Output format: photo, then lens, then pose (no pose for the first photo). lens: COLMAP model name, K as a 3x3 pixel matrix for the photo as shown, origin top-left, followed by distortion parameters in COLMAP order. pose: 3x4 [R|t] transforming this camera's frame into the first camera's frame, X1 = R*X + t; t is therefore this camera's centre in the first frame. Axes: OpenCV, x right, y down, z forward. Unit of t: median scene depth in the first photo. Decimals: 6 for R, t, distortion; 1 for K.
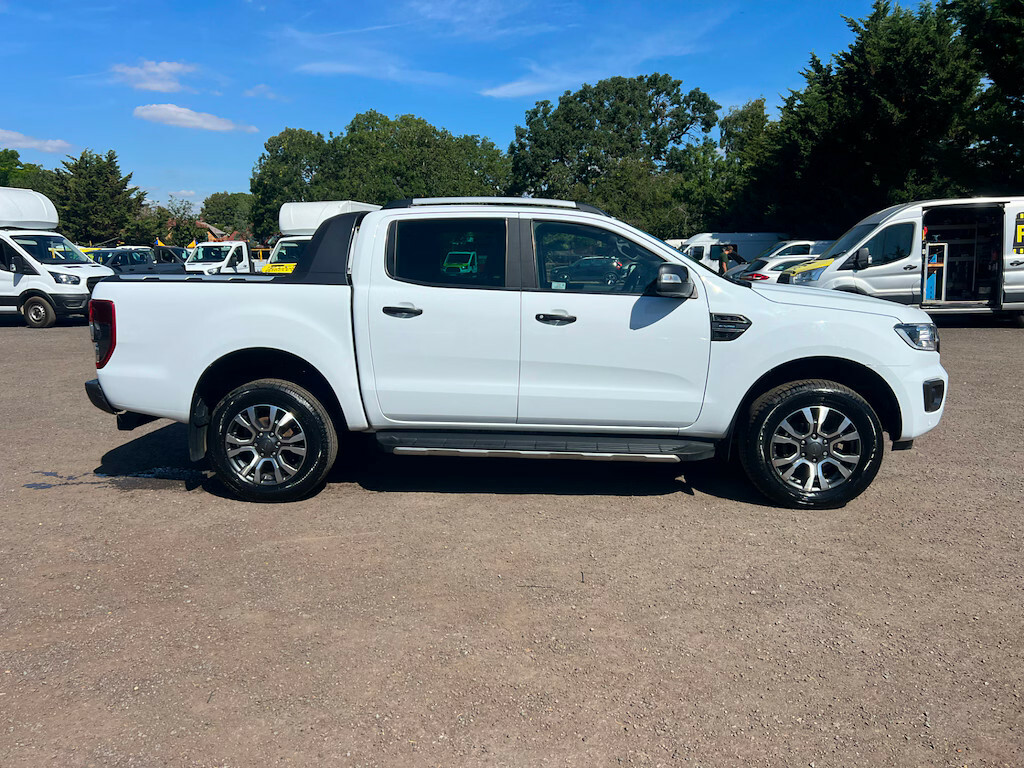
lens RADIAL K [[767.7, 0, 512.0], [0, 767.7, 384.0], [0, 0, 1]] dist [0.068682, -0.064412]
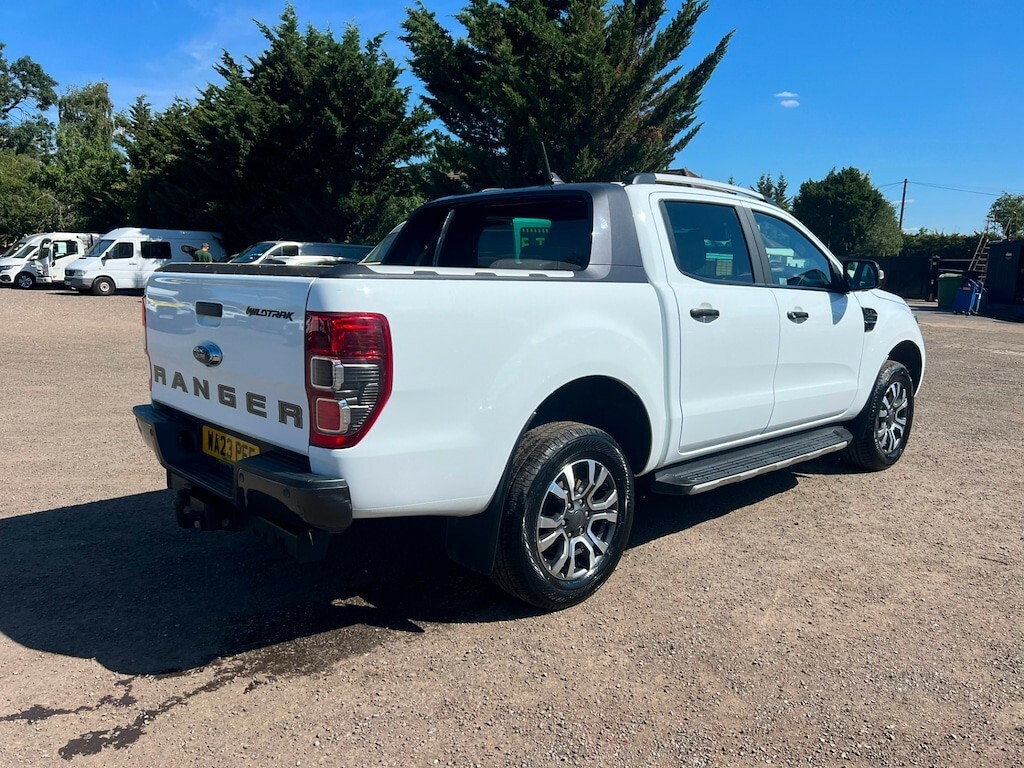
lens RADIAL K [[767.7, 0, 512.0], [0, 767.7, 384.0], [0, 0, 1]] dist [0.068682, -0.064412]
pose [[0.682237, -0.099505, 0.724328, -0.134084], [0.101088, 0.994018, 0.041340, -0.011719], [-0.724109, 0.045017, 0.688215, 0.091710]]
